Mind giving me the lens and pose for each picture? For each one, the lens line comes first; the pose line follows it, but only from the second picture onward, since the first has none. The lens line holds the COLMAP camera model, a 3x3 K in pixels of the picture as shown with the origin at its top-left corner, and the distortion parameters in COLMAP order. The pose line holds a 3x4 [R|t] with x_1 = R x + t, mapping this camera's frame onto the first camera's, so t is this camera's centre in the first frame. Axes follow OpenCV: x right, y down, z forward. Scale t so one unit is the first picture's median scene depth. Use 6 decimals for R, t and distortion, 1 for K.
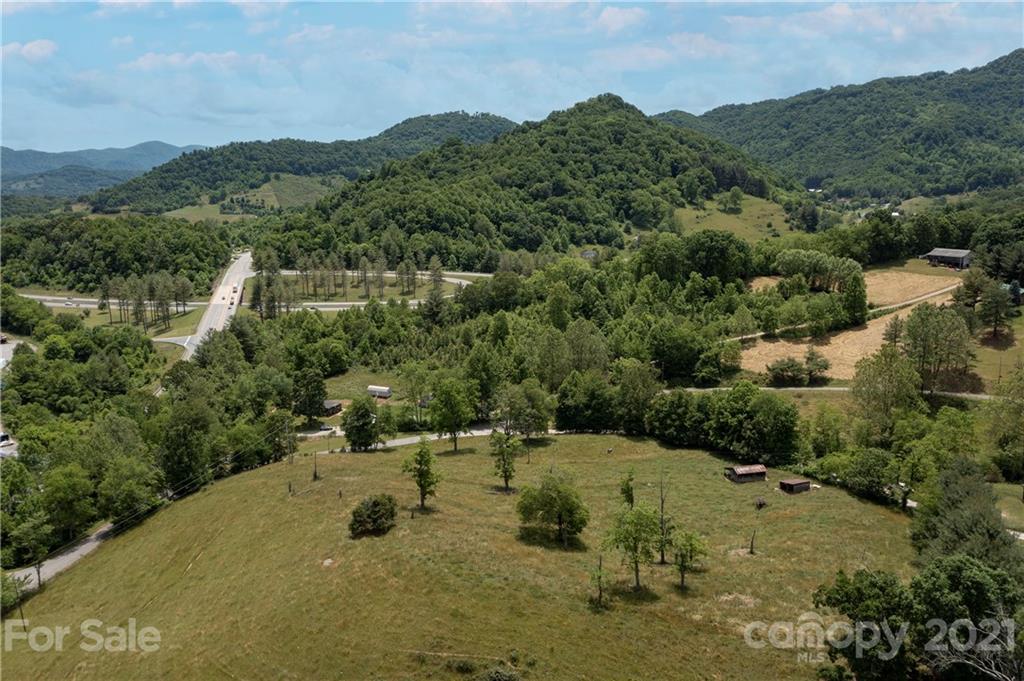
lens RADIAL K [[797.4, 0, 512.0], [0, 797.4, 340.5], [0, 0, 1]] dist [-0.012093, -0.007384]
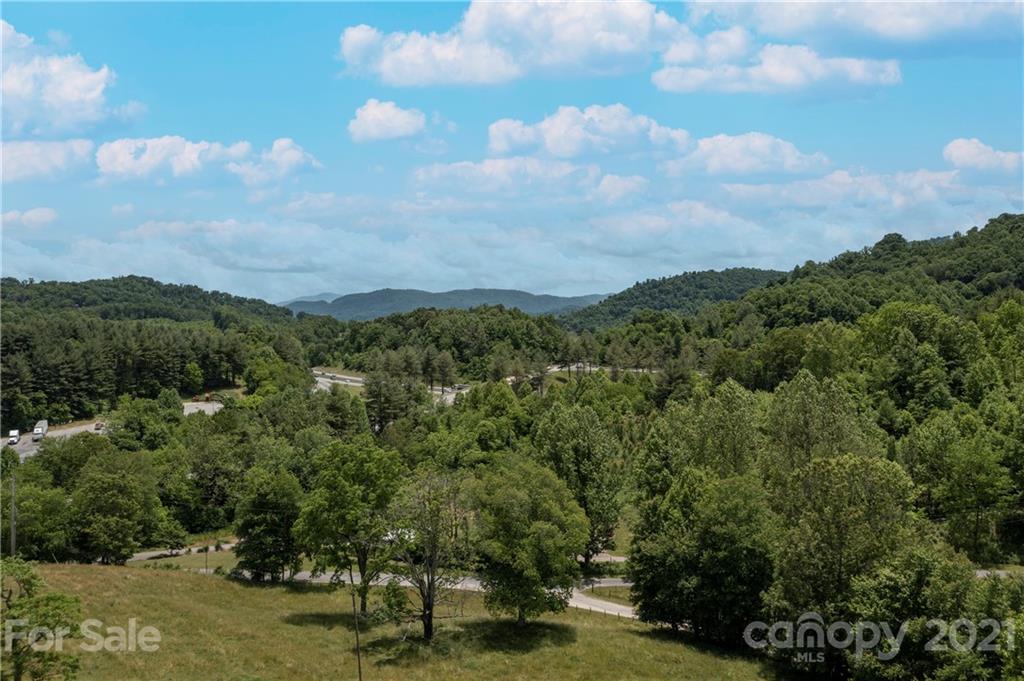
lens RADIAL K [[797.4, 0, 512.0], [0, 797.4, 340.5], [0, 0, 1]] dist [-0.012093, -0.007384]
pose [[0.833773, 0.014567, -0.551914, 0.164811], [-0.111534, 0.983486, -0.142535, 0.031041], [0.540723, 0.180400, 0.821629, 0.465069]]
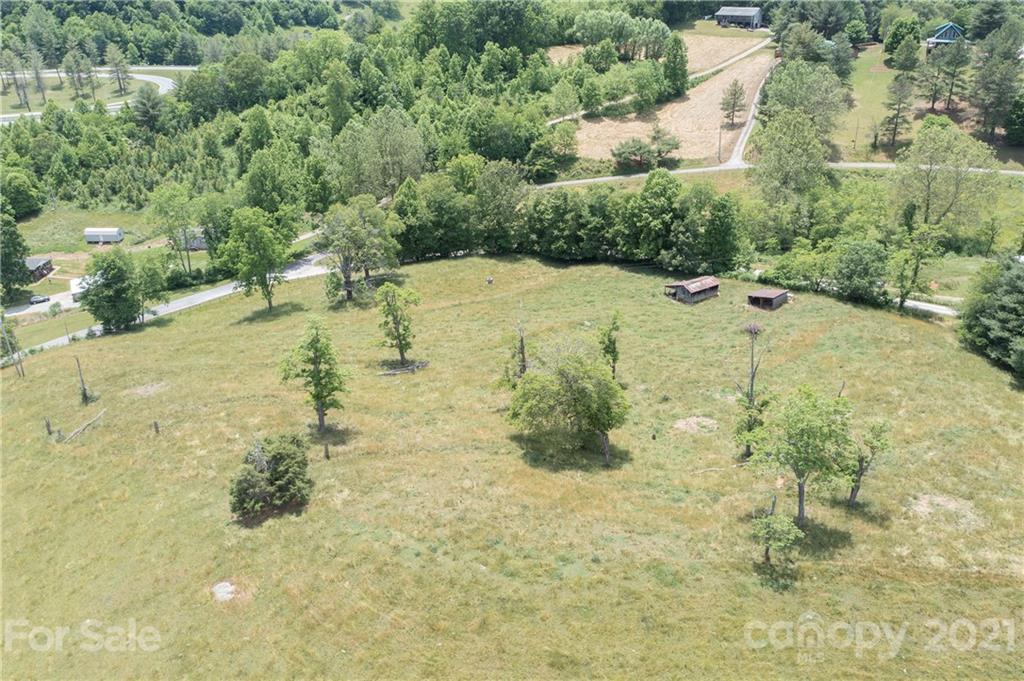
lens RADIAL K [[797.4, 0, 512.0], [0, 797.4, 340.5], [0, 0, 1]] dist [-0.012093, -0.007384]
pose [[0.924974, -0.165299, 0.342196, -0.083920], [0.076483, 0.962994, 0.258442, -0.000493], [-0.372254, -0.212880, 0.903388, 0.198271]]
